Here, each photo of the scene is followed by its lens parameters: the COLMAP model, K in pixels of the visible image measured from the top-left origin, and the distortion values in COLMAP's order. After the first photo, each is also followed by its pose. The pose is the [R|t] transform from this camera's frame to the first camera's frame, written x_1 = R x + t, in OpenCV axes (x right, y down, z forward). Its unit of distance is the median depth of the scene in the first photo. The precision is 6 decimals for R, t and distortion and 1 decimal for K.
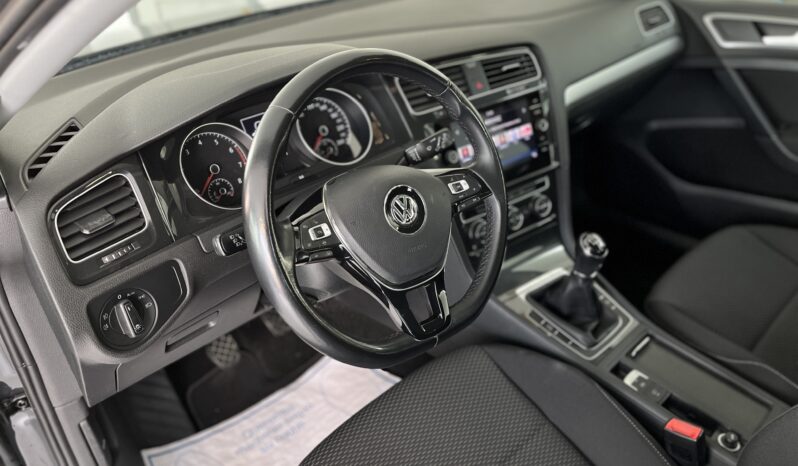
lens RADIAL K [[605.2, 0, 399.3], [0, 605.2, 231.9], [0, 0, 1]] dist [-0.006728, -0.002270]
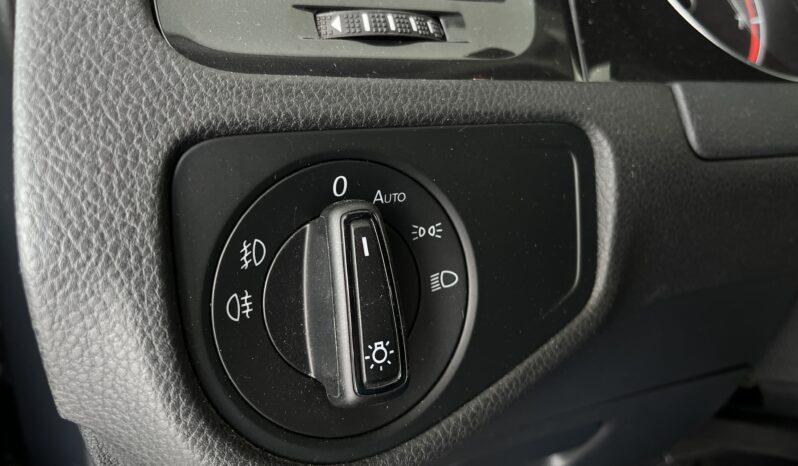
lens RADIAL K [[605.2, 0, 399.7], [0, 605.2, 234.0], [0, 0, 1]] dist [-0.006728, -0.002270]
pose [[0.904499, 0.142122, -0.402099, -0.351080], [-0.240379, 0.948699, -0.205400, 0.158207], [0.352279, 0.282440, 0.892260, 0.809999]]
